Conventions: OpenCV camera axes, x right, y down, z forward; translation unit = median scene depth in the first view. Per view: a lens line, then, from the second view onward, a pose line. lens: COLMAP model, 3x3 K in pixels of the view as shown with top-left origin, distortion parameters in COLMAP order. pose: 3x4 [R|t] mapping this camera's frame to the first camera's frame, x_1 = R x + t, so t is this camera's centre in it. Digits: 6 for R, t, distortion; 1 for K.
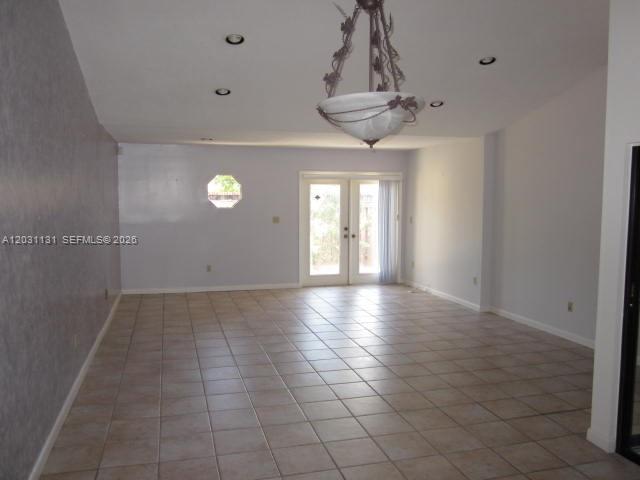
lens RADIAL K [[536.4, 0, 320.0], [0, 536.4, 240.0], [0, 0, 1]] dist [-0.009327, -0.003204]
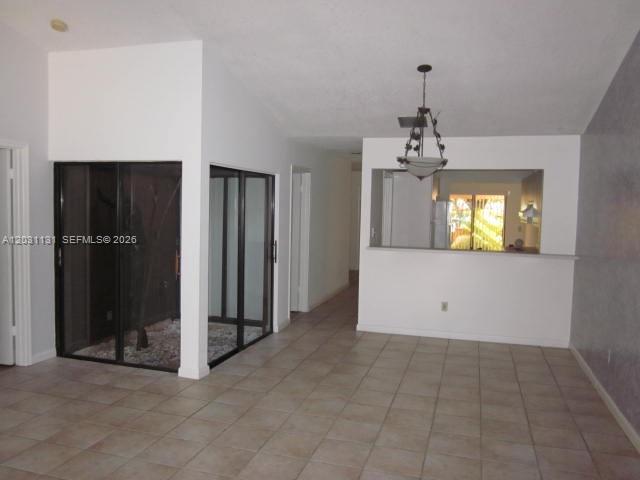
lens RADIAL K [[536.4, 0, 320.0], [0, 536.4, 240.0], [0, 0, 1]] dist [-0.009327, -0.003204]
pose [[-0.848964, -0.055213, 0.525558, -0.407319], [0.014644, 0.991687, 0.127839, -0.129189], [-0.528248, 0.116227, -0.841098, 1.776859]]
